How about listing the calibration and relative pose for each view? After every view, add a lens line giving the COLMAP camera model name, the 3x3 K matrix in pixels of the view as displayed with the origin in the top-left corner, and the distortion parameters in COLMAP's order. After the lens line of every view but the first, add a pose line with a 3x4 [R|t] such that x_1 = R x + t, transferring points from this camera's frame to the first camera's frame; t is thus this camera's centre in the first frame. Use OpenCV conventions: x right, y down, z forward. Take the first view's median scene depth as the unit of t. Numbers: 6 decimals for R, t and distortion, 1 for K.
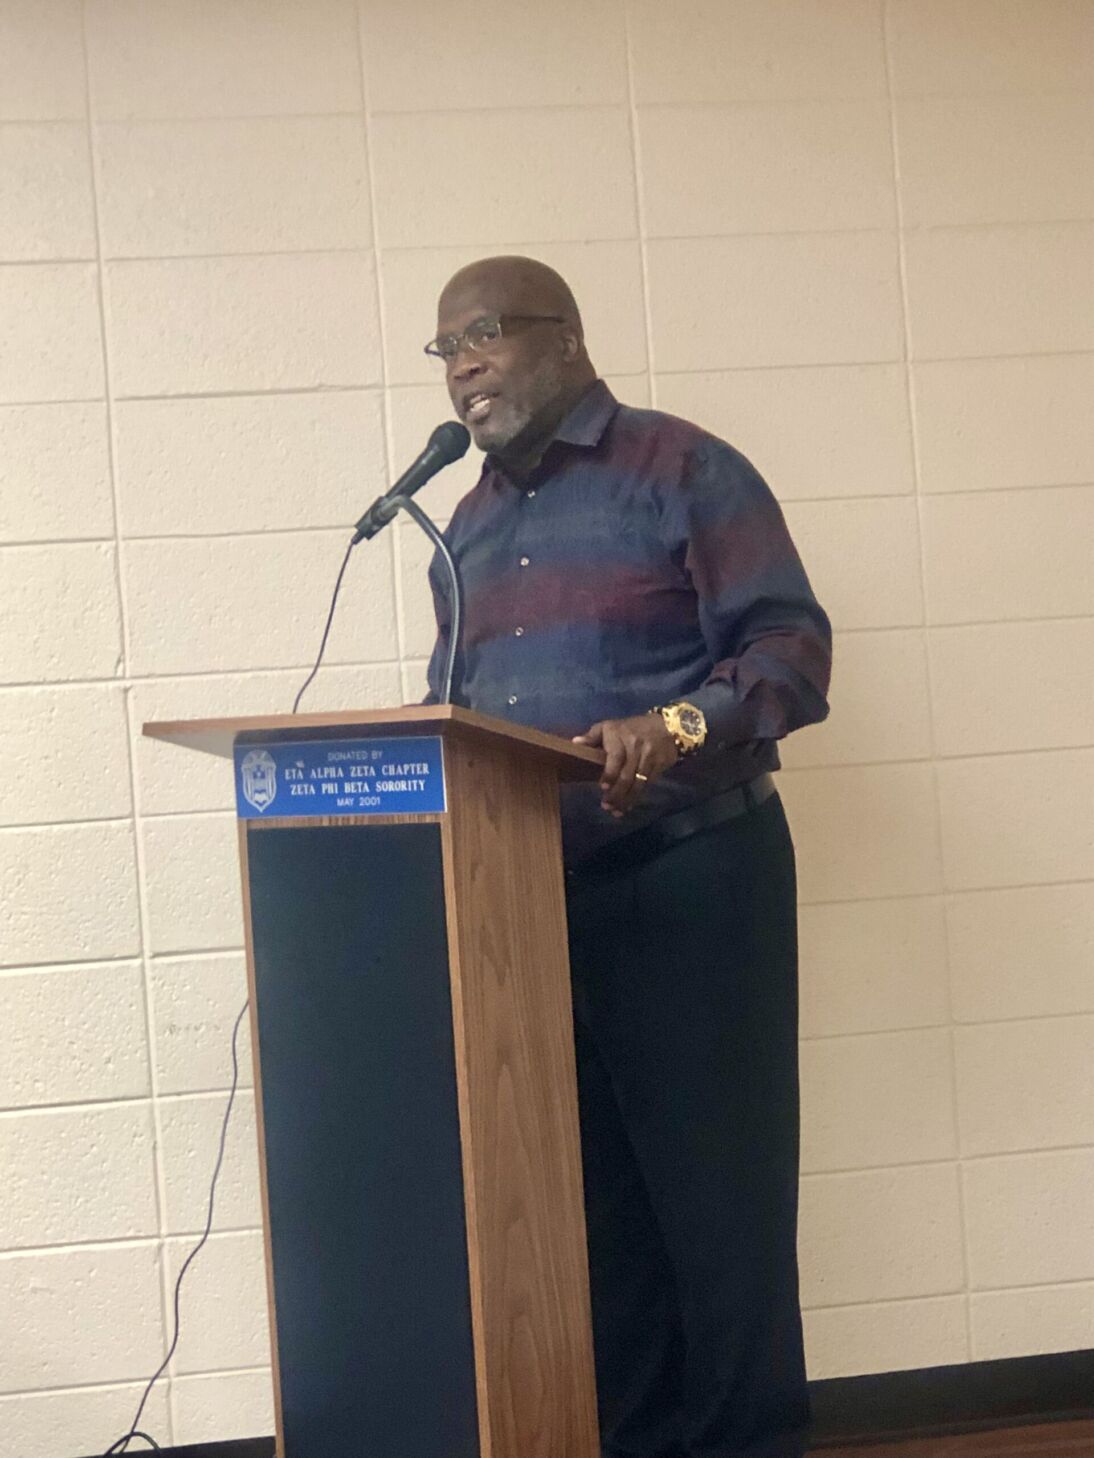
lens RADIAL K [[3620.1, 0, 547.0], [0, 3620.1, 729.0], [0, 0, 1]] dist [-0.018696, 0.299860]
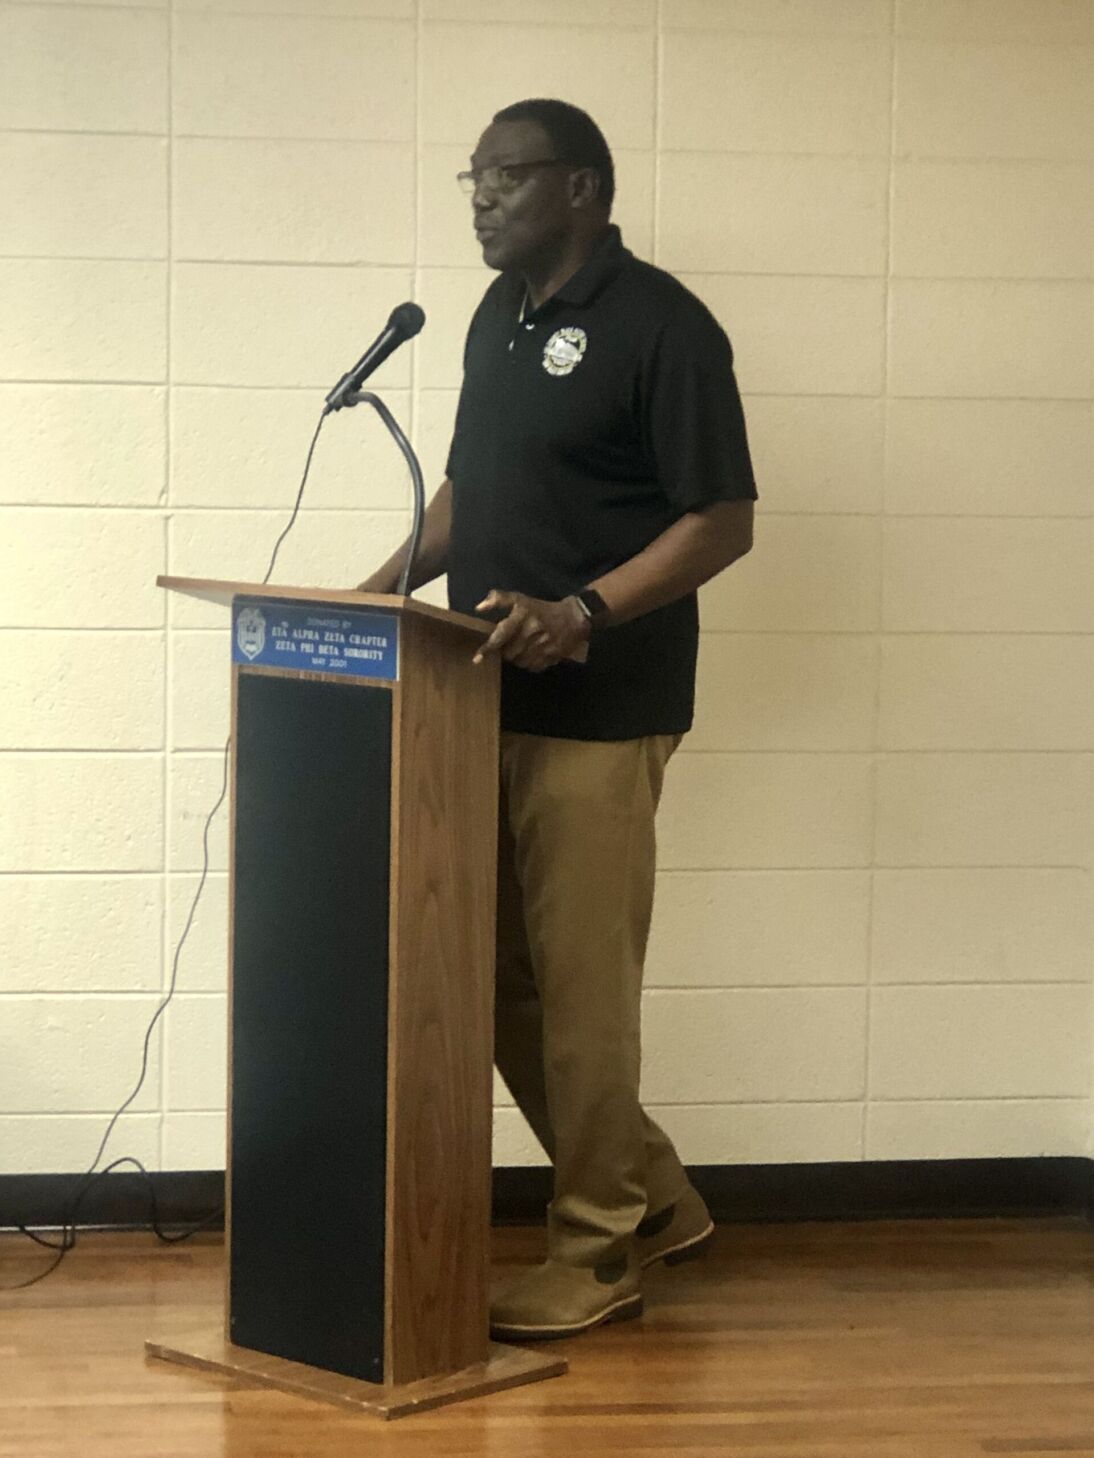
lens RADIAL K [[3826.6, 0, 612.9], [0, 3826.6, 785.7], [0, 0, 1]] dist [-0.055351, 1.511748]
pose [[0.995642, 0.088096, -0.030604, 0.068089], [-0.084461, 0.990915, 0.104656, -0.065280], [0.039546, -0.101615, 0.994038, -0.202178]]
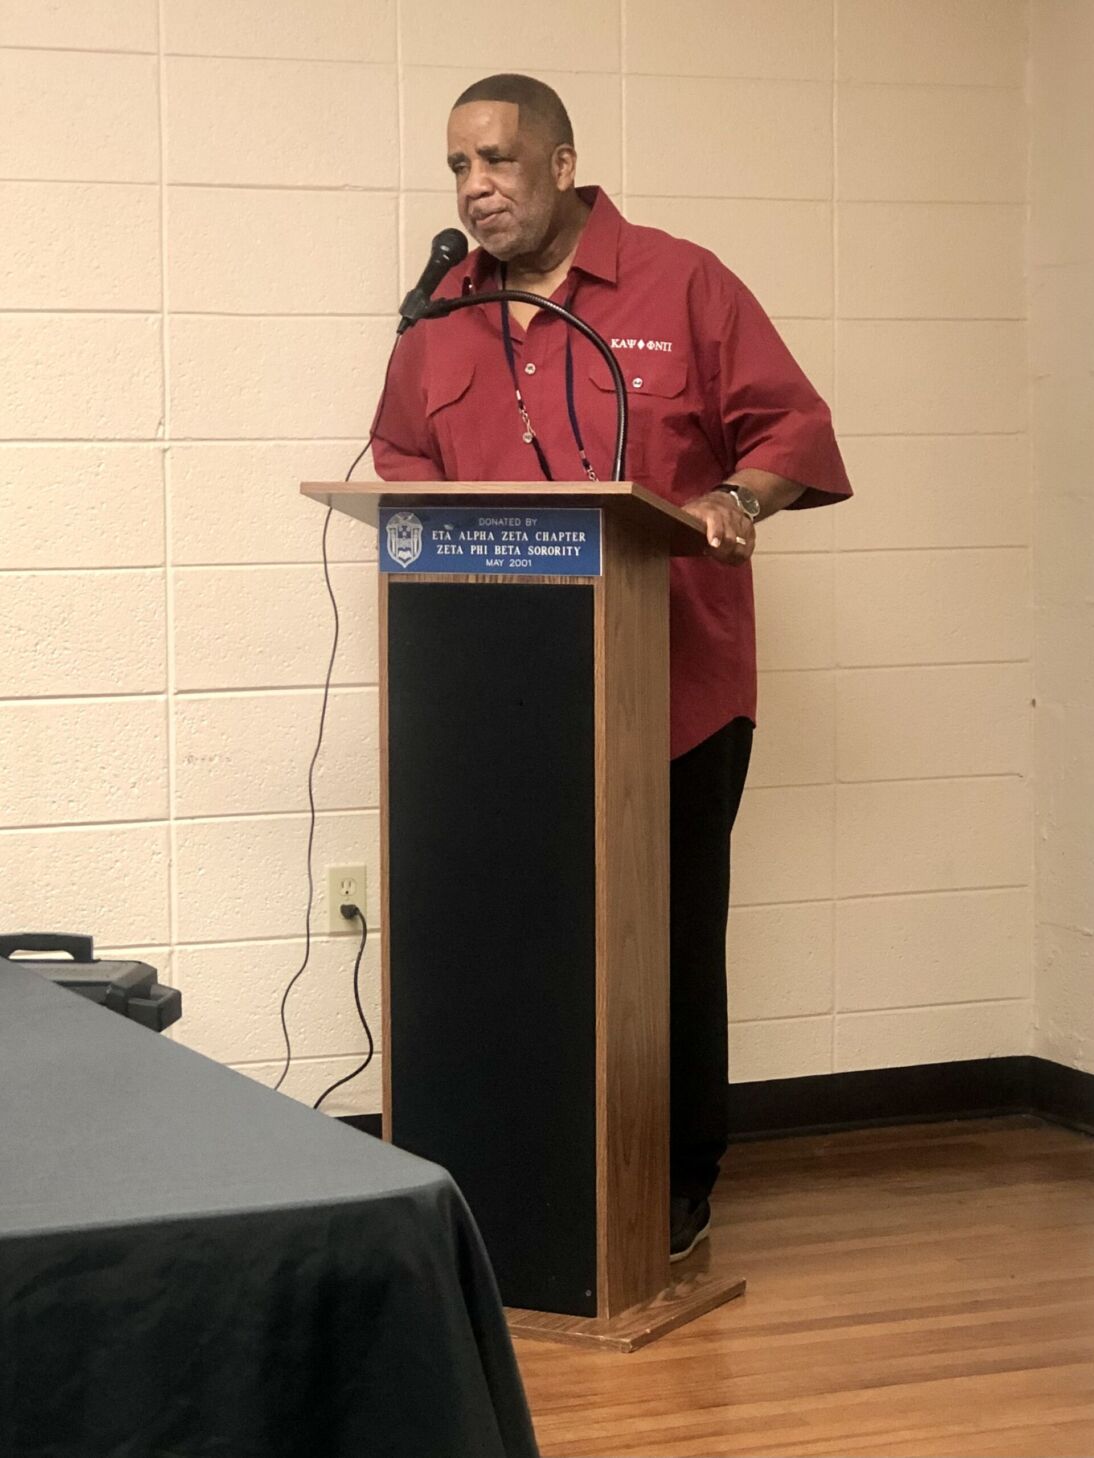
lens RADIAL K [[3326.4, 0, 484.6], [0, 3326.4, 733.4], [0, 0, 1]] dist [-0.032270, 0.940808]
pose [[0.979812, 0.041048, 0.195660, -0.215833], [-0.053454, 0.996852, 0.058550, 0.010554], [-0.192641, -0.067827, 0.978922, -0.014819]]
